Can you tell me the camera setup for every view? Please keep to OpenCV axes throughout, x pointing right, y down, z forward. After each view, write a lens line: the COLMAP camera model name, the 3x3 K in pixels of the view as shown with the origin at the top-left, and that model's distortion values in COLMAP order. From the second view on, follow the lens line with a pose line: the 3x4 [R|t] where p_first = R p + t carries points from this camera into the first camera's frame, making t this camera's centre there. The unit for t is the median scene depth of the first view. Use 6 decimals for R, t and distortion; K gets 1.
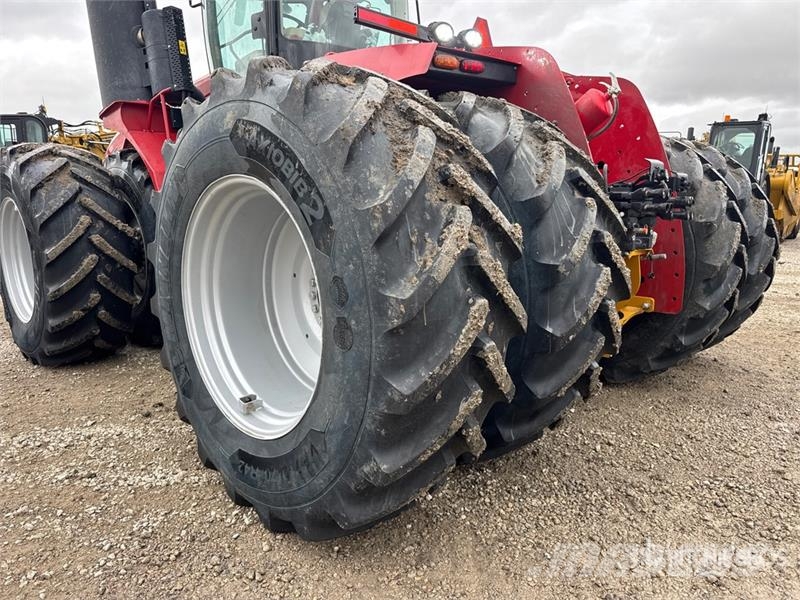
lens RADIAL K [[558.3, 0, 399.9], [0, 558.3, 301.9], [0, 0, 1]] dist [0.093523, -0.138049]
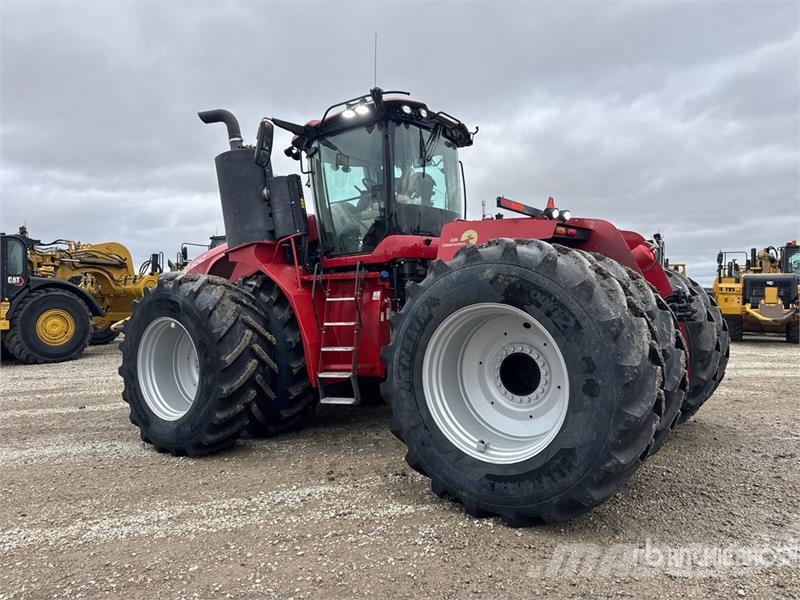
lens RADIAL K [[558.3, 0, 399.9], [0, 558.3, 301.9], [0, 0, 1]] dist [0.093523, -0.138049]
pose [[0.985878, -0.020055, 0.166257, -0.645058], [0.050251, 0.982480, -0.179467, 0.050145], [-0.159745, 0.185288, 0.969613, -0.473708]]
